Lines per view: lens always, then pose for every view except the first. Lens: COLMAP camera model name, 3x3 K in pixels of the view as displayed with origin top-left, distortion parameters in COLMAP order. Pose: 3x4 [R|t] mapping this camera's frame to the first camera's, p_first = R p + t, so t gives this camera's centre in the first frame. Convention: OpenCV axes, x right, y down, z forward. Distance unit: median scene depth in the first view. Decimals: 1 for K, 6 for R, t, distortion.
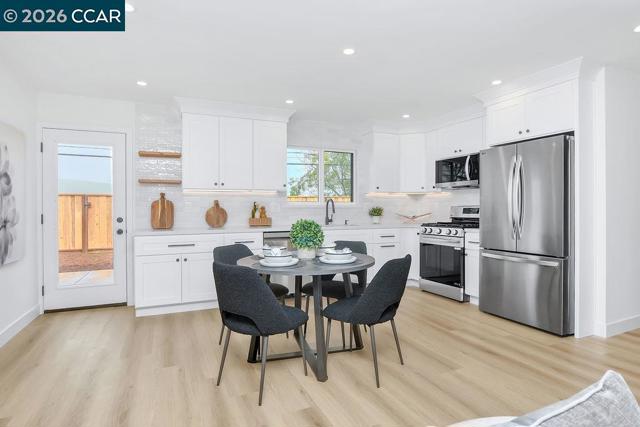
lens RADIAL K [[353.8, 0, 319.7], [0, 353.8, 197.6], [0, 0, 1]] dist [0.003055, 0.000418]
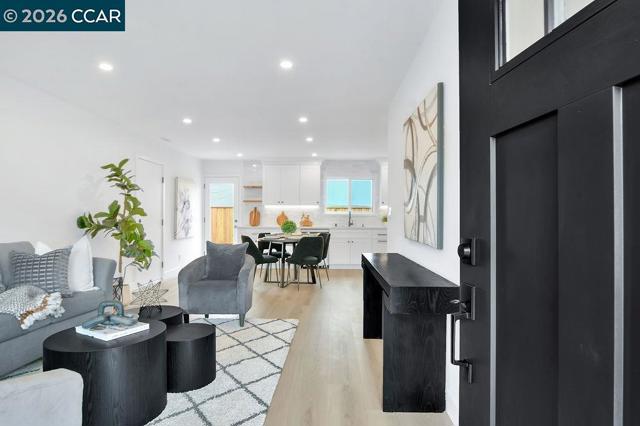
lens RADIAL K [[356.0, 0, 320.0], [0, 356.0, 213.0], [0, 0, 1]] dist [-0.000235, -0.000480]
pose [[0.901776, 0.003207, -0.432192, 0.690975], [0.002806, 0.999908, 0.013275, -0.005781], [0.432195, -0.013184, 0.901684, -0.563863]]
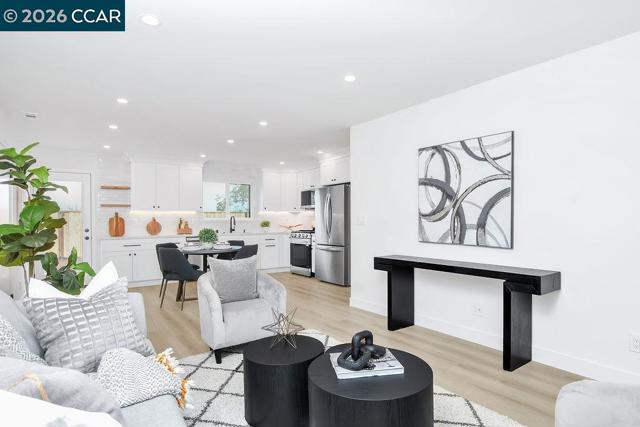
lens RADIAL K [[356.0, 0, 320.0], [0, 356.0, 213.5], [0, 0, 1]] dist [-0.000235, -0.000480]
pose [[0.983052, -0.001975, 0.183317, 0.136778], [0.000486, 0.999967, 0.008171, -0.021255], [-0.183327, -0.007943, 0.983020, -0.670869]]
